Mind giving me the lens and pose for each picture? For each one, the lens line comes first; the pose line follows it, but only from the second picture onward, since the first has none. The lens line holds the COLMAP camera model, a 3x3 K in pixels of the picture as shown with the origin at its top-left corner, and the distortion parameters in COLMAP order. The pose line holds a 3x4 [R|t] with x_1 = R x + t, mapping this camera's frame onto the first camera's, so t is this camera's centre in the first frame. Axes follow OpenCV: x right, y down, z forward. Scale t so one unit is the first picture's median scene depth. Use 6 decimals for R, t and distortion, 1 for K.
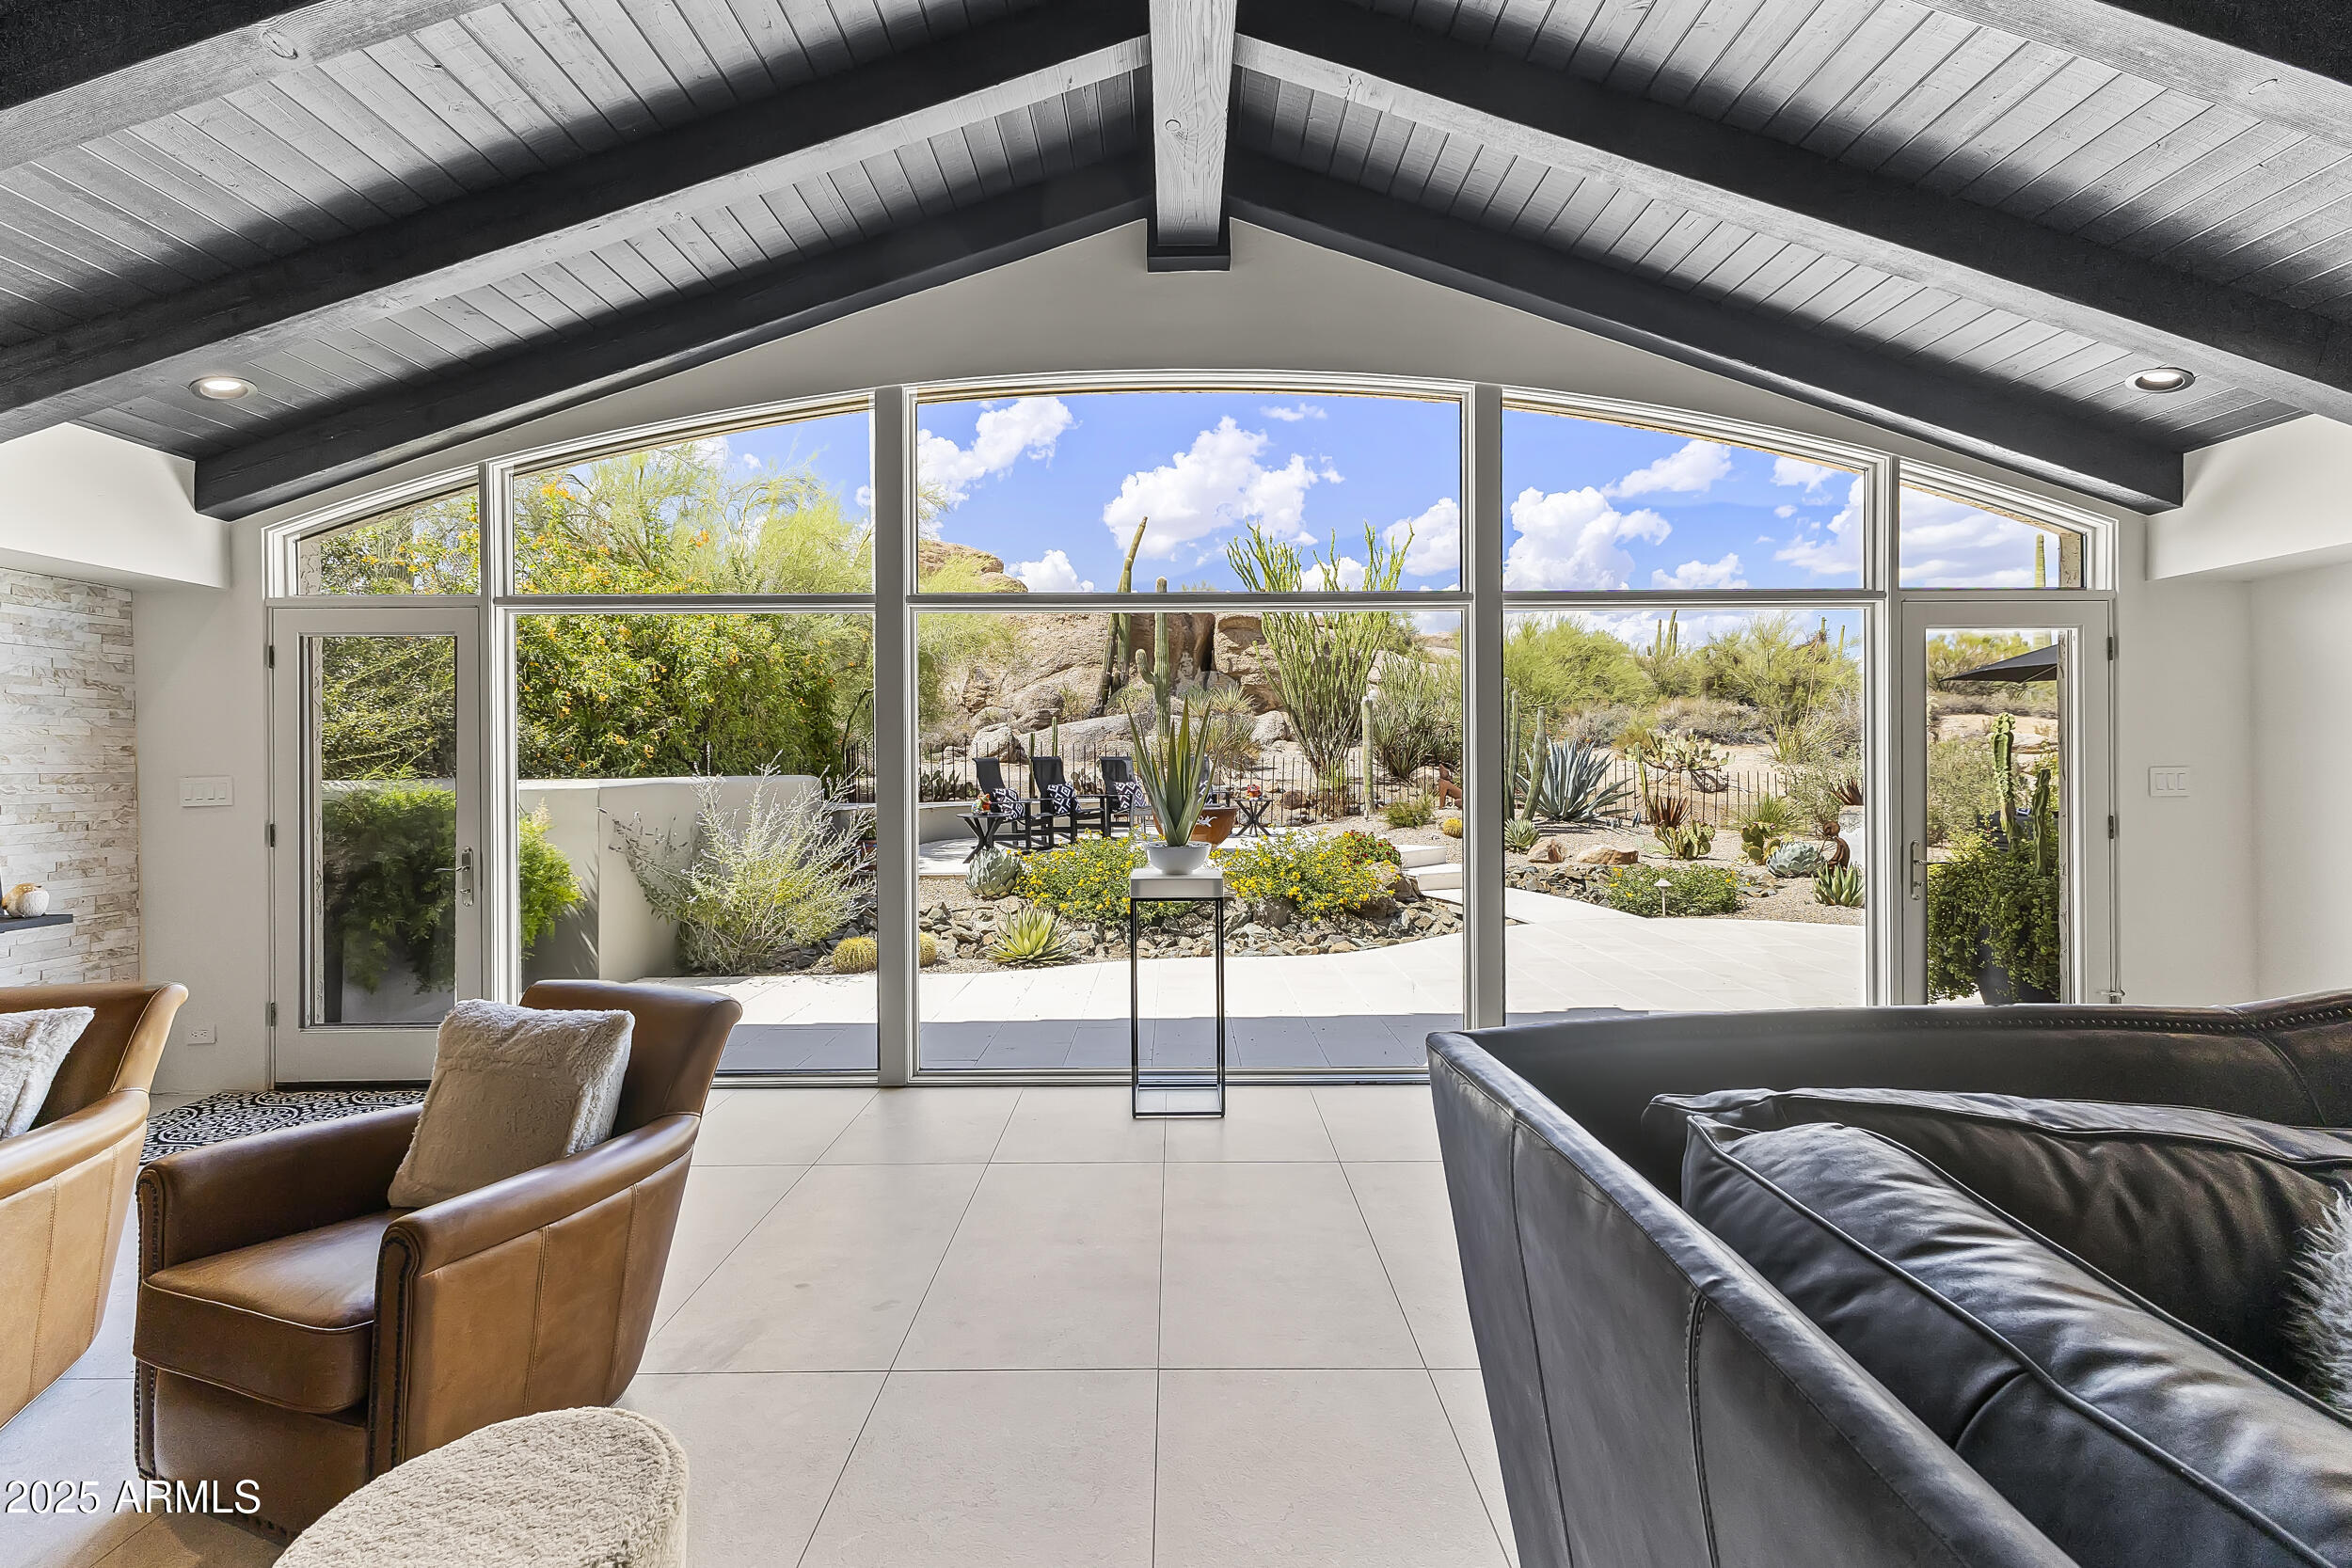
lens RADIAL K [[1008.9, 0, 1168.9], [0, 1008.9, 759.3], [0, 0, 1]] dist [0.011445, -0.004751]
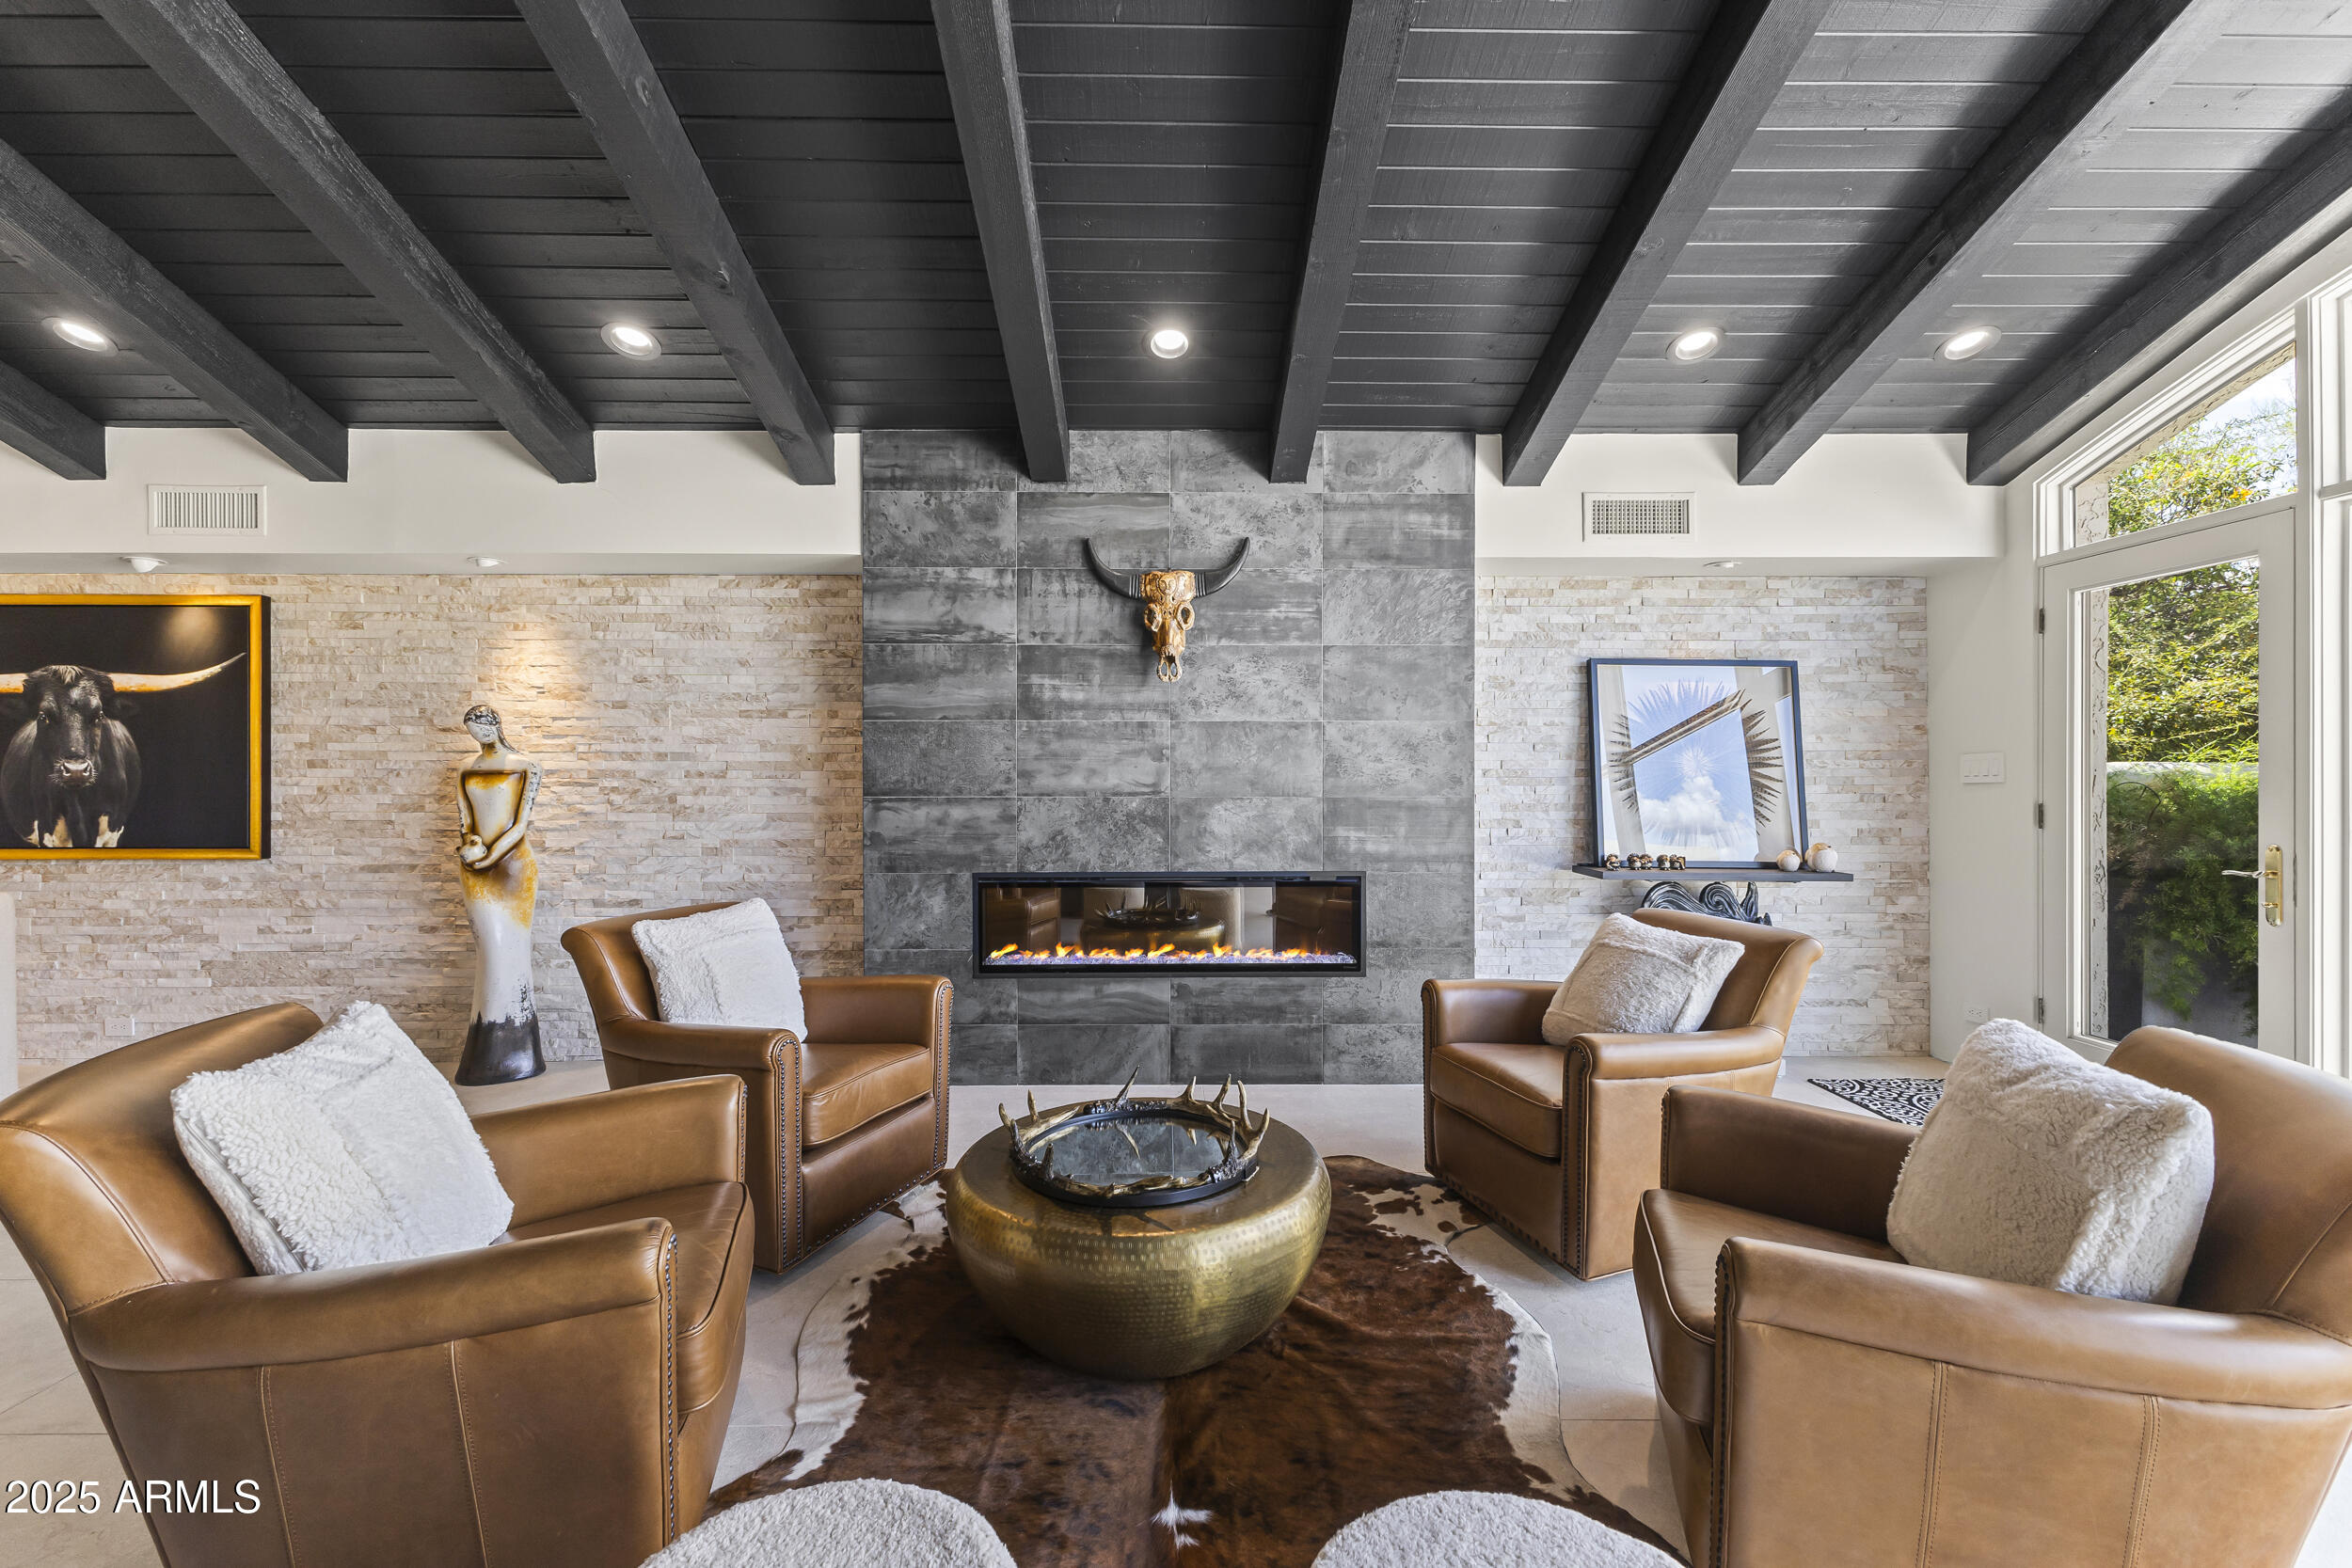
lens RADIAL K [[1008.9, 0, 1176.2], [0, 1008.9, 780.8], [0, 0, 1]] dist [0.011445, -0.004751]
pose [[0.019260, 0.012672, -0.999734, 0.017255], [0.005490, 0.999903, 0.012780, 0.027277], [0.999799, -0.005735, 0.019189, 0.203866]]
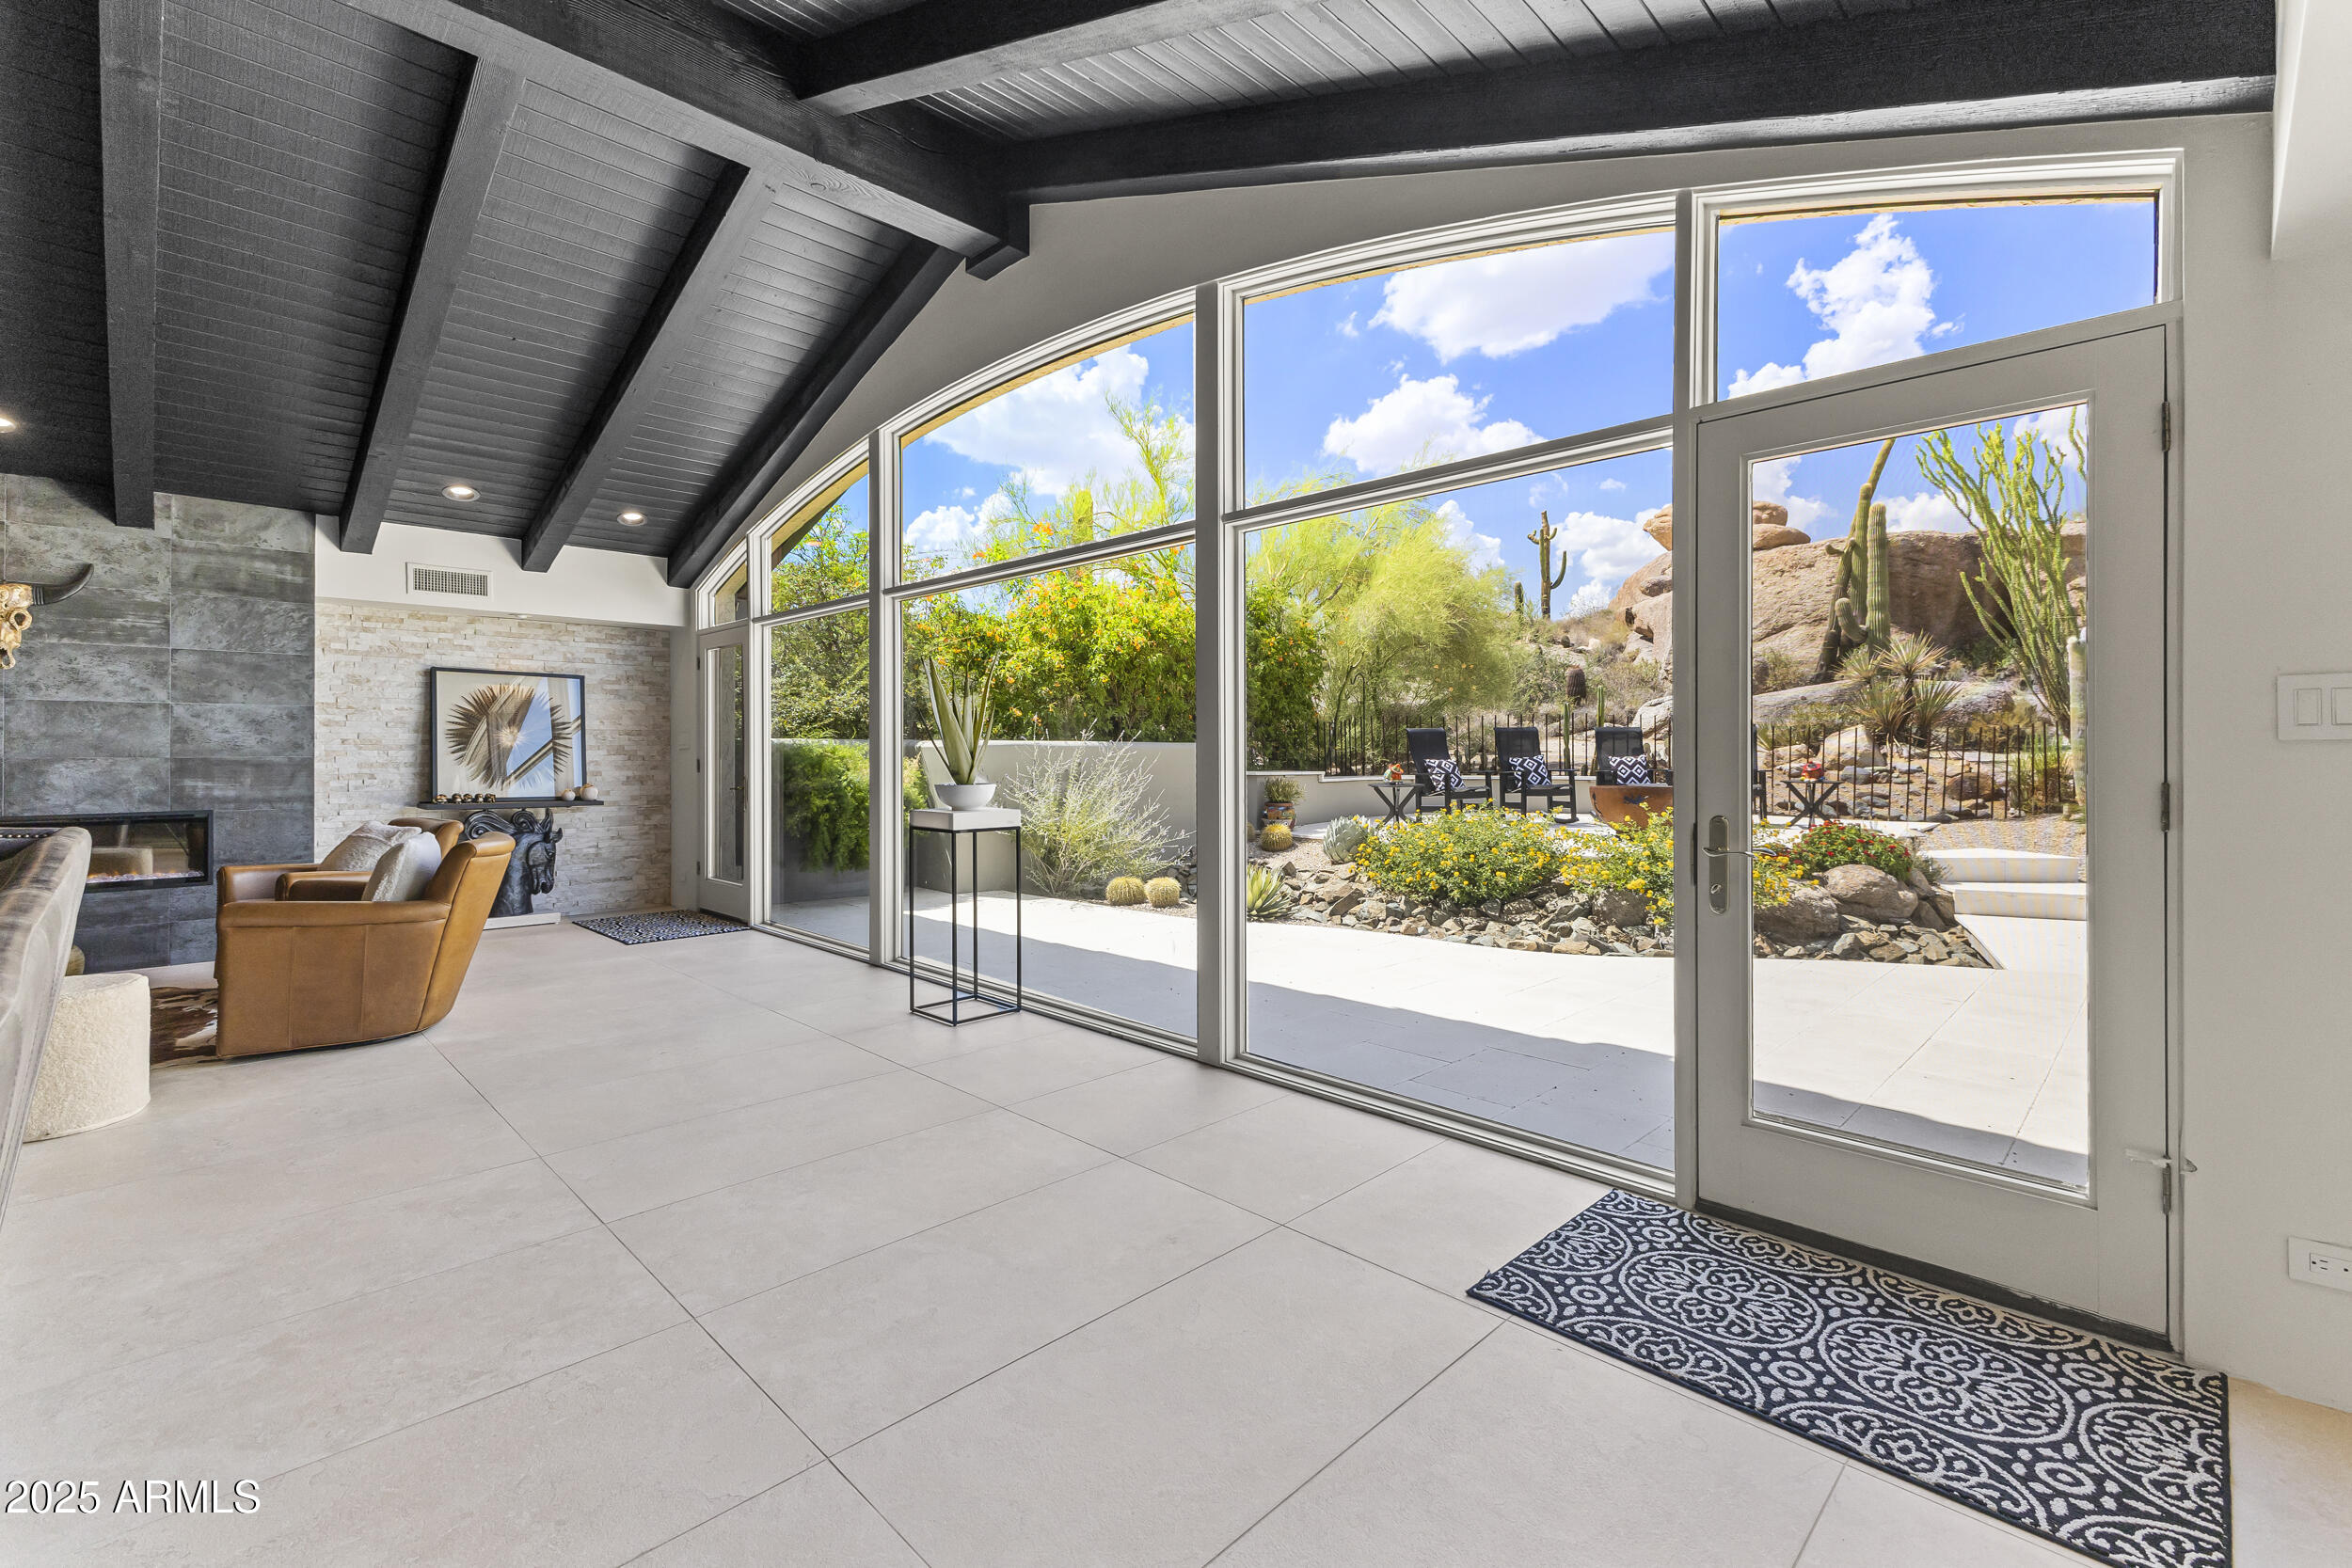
lens RADIAL K [[1008.9, 0, 1166.7], [0, 1008.9, 747.0], [0, 0, 1]] dist [0.011445, -0.004751]
pose [[0.709009, 0.002954, -0.705193, 0.919394], [-0.000451, 0.999993, 0.003736, 0.036030], [0.705199, -0.002330, 0.709006, 0.336673]]
